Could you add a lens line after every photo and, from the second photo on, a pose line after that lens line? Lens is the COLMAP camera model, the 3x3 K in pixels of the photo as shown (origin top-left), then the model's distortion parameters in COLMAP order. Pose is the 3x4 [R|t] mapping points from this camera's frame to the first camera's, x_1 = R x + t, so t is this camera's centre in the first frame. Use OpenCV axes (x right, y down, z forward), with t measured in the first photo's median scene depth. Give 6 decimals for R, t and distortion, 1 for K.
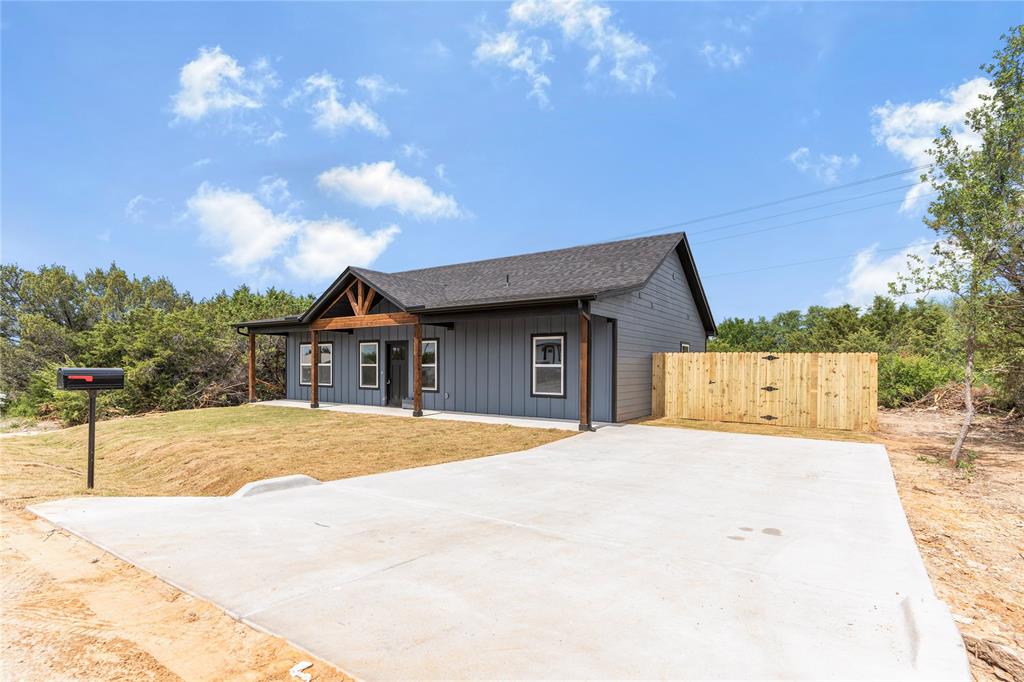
lens RADIAL K [[502.7, 0, 512.4], [0, 502.7, 366.8], [0, 0, 1]] dist [0.000291, 0.000782]
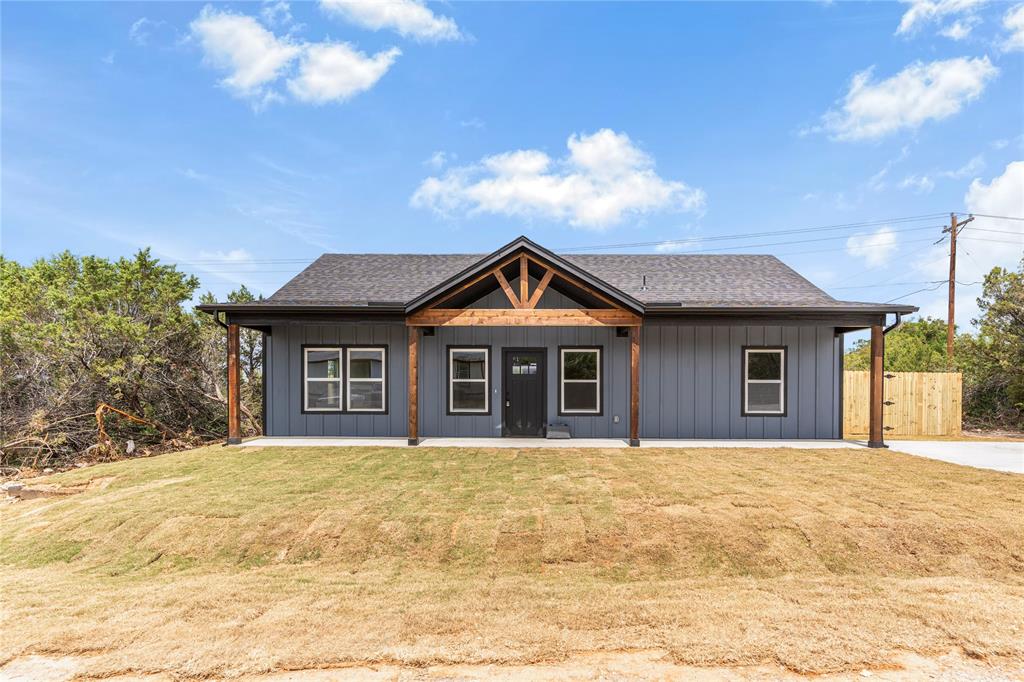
lens RADIAL K [[475.2, 0, 512.0], [0, 475.2, 387.9], [0, 0, 1]] dist [0.019960, 0.000053]
pose [[0.844478, -0.004297, 0.535572, -0.640638], [-0.003574, 0.999900, 0.013658, -0.002112], [-0.535578, -0.013448, 0.844379, 0.433563]]
